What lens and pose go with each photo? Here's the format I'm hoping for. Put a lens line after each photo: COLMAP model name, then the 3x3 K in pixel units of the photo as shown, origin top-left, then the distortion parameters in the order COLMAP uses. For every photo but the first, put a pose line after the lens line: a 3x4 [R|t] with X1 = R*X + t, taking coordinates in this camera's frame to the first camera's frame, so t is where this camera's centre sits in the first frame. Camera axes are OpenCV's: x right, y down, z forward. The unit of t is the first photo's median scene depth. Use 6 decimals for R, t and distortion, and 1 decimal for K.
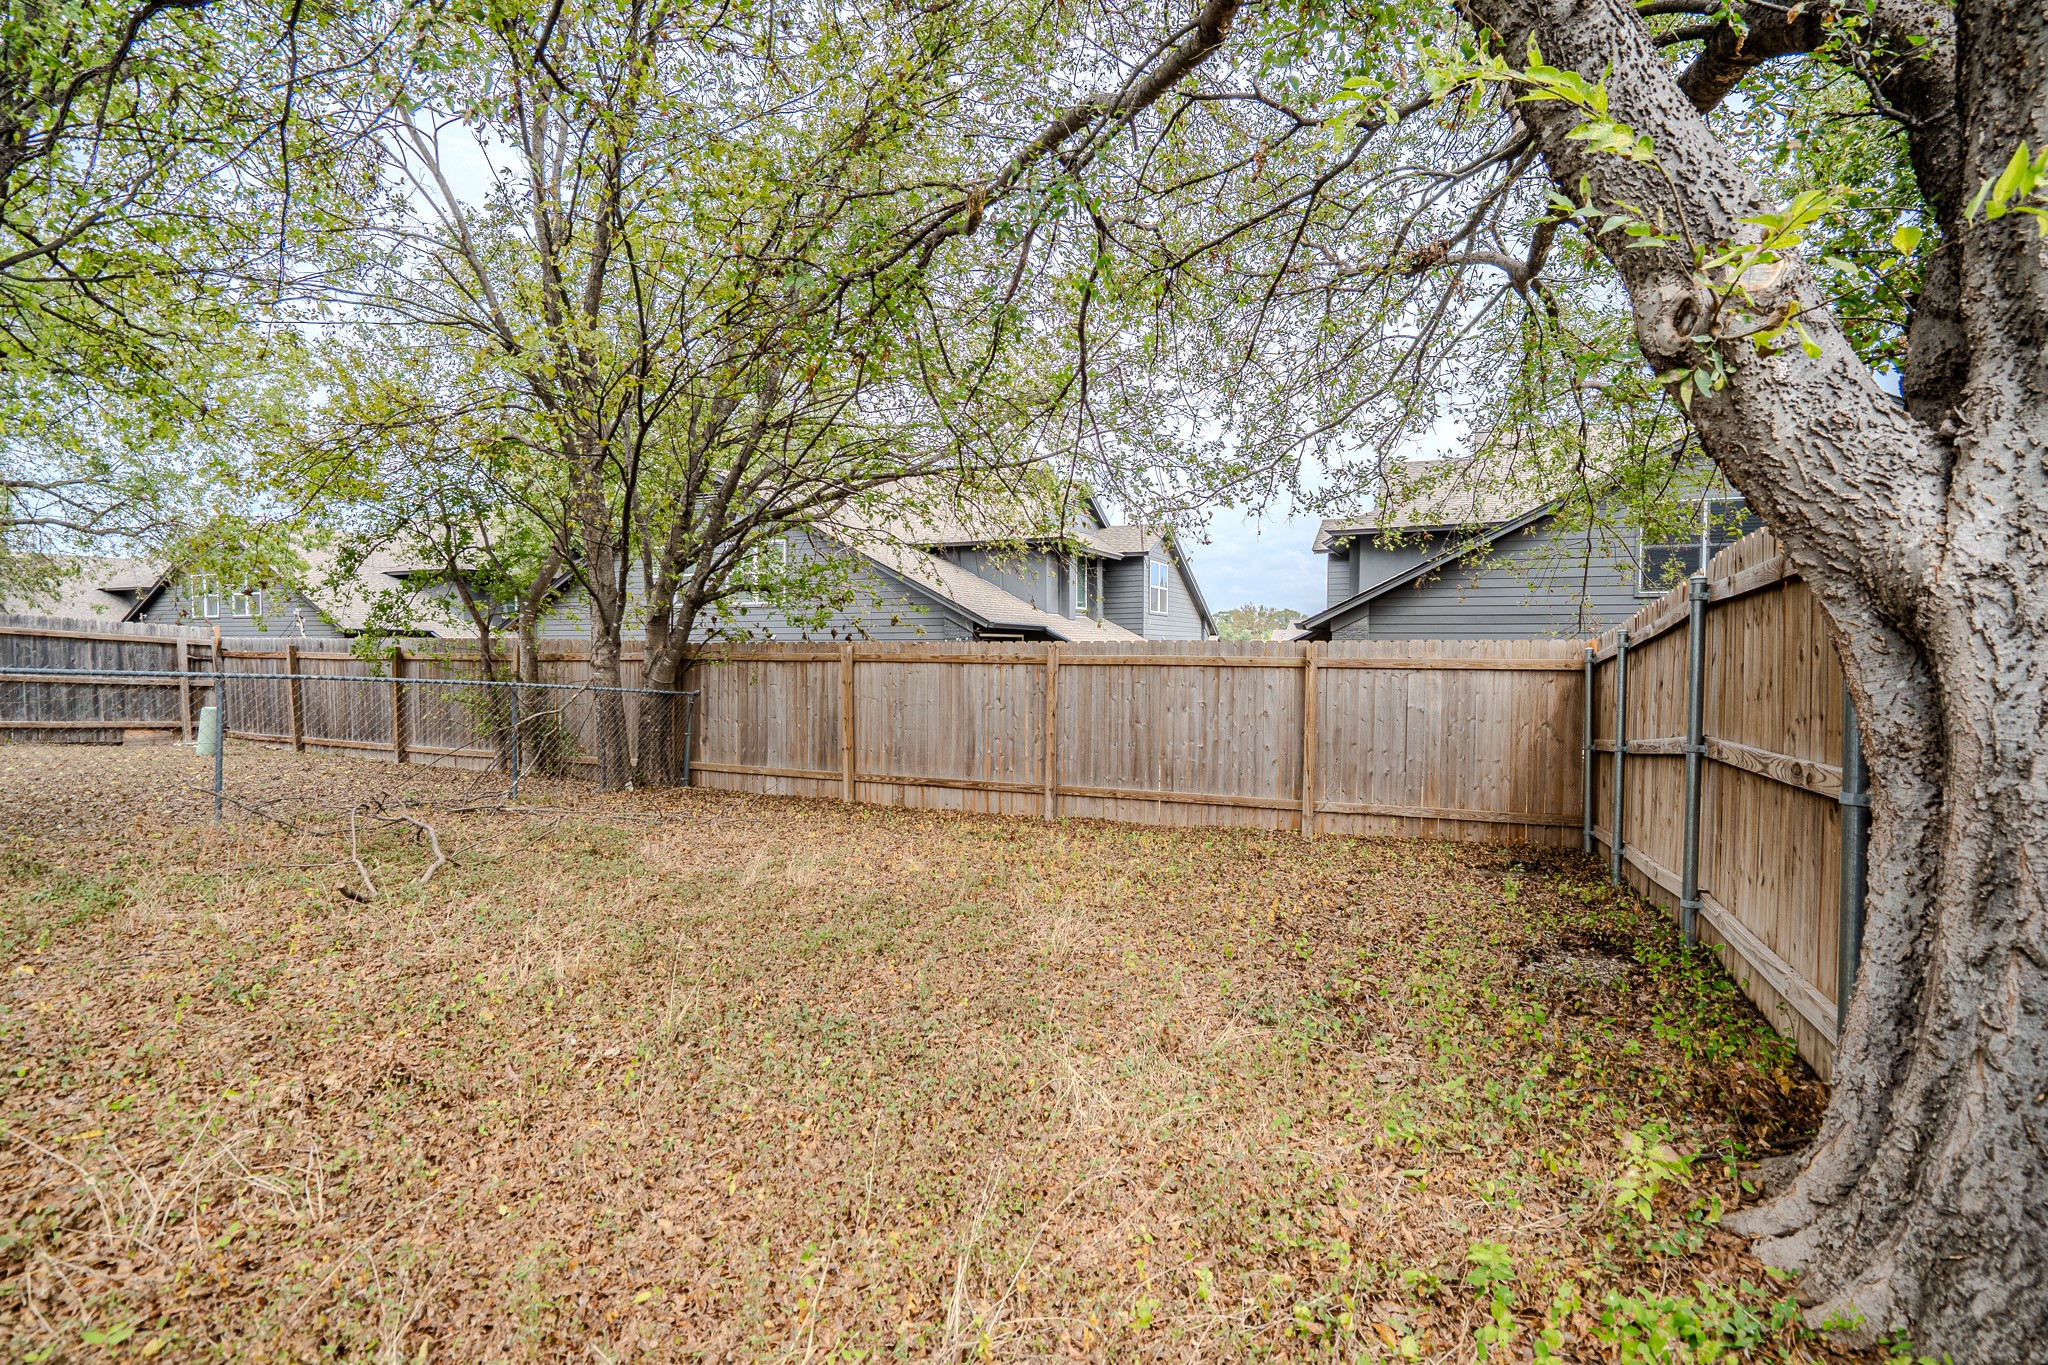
lens RADIAL K [[944.8, 0, 1014.5], [0, 944.8, 686.9], [0, 0, 1]] dist [-0.071718, 0.035862]
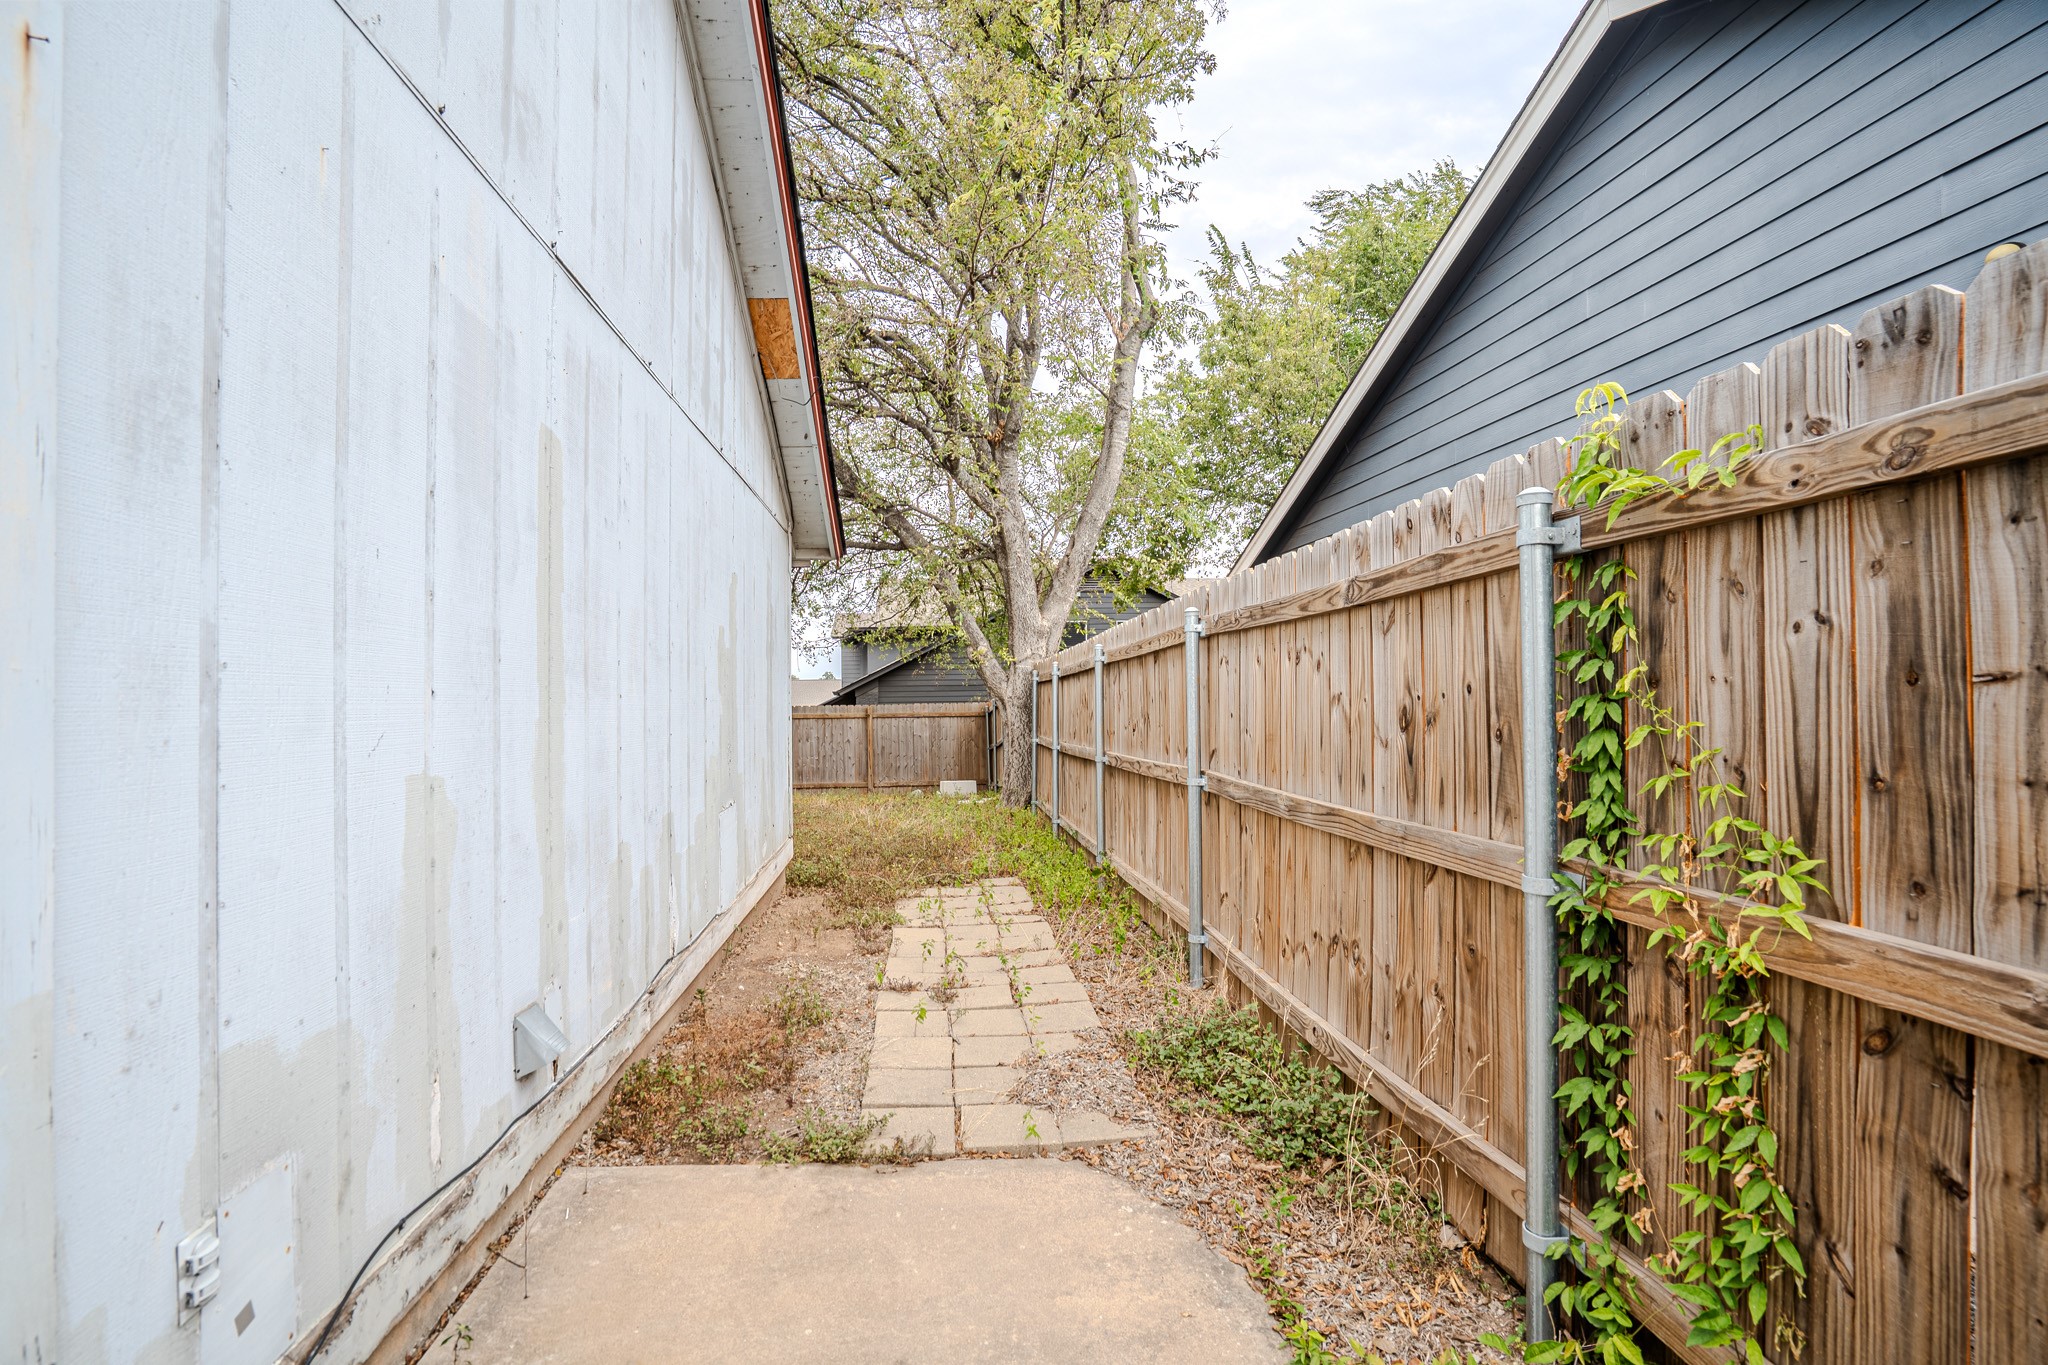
lens RADIAL K [[944.8, 0, 1014.5], [0, 944.8, 686.9], [0, 0, 1]] dist [-0.071718, 0.035862]
pose [[0.847946, 0.000072, 0.530082, -0.517298], [0.035203, 0.997785, -0.056446, 0.040944], [-0.528912, 0.066524, 0.846065, -0.938512]]
